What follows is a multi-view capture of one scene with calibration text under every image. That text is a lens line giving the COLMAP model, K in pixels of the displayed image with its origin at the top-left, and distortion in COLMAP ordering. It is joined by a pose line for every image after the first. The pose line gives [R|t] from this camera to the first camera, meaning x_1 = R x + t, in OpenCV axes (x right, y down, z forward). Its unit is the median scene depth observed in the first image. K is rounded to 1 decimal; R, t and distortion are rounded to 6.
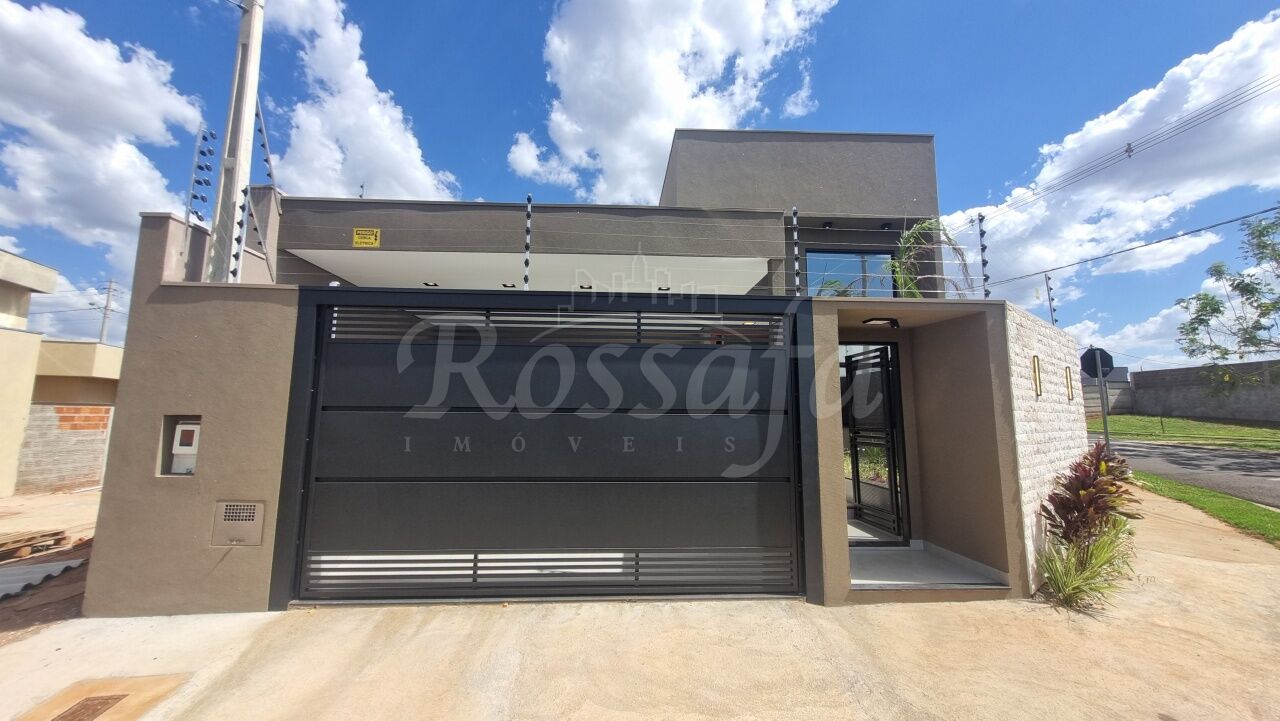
lens RADIAL K [[502.7, 0, 638.9], [0, 502.7, 356.5], [0, 0, 1]] dist [0.011229, -0.001952]
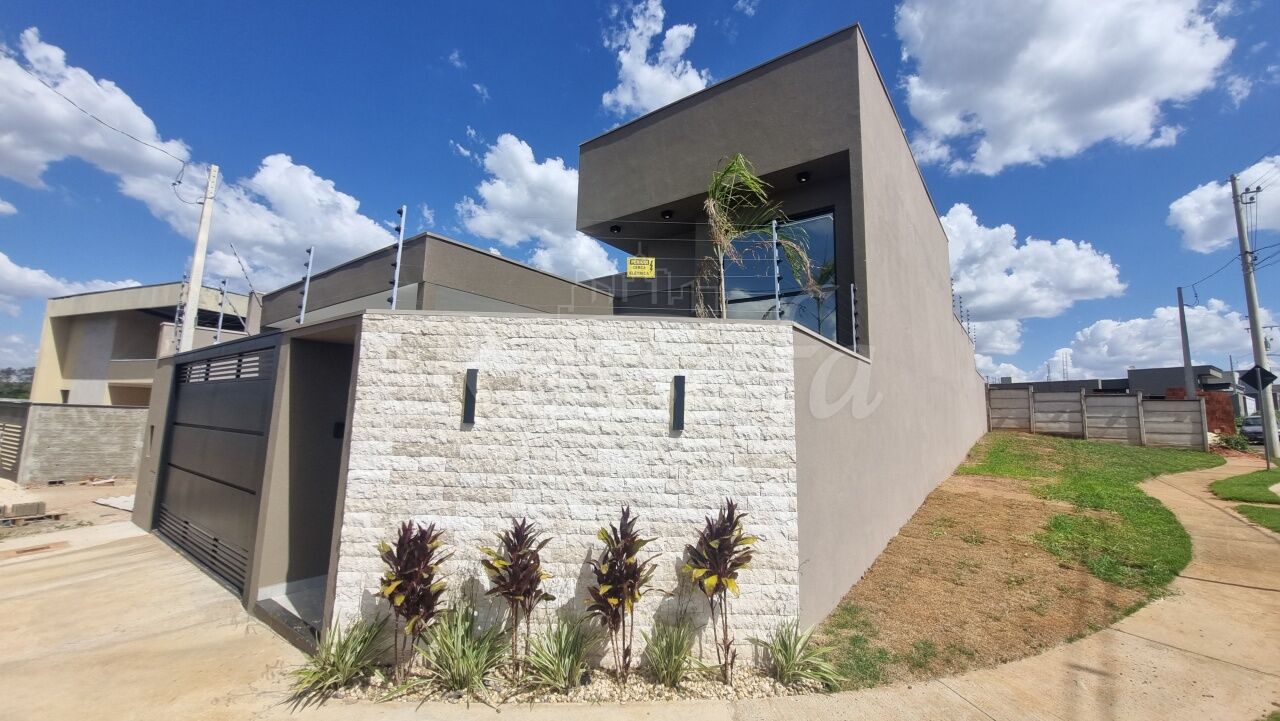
lens RADIAL K [[502.7, 0, 634.3], [0, 502.7, 363.9], [0, 0, 1]] dist [0.011229, -0.001952]
pose [[0.755480, -0.058469, -0.652558, 1.709633], [0.052793, 0.998204, -0.028319, 0.030674], [0.653042, -0.013056, 0.757209, 0.702142]]
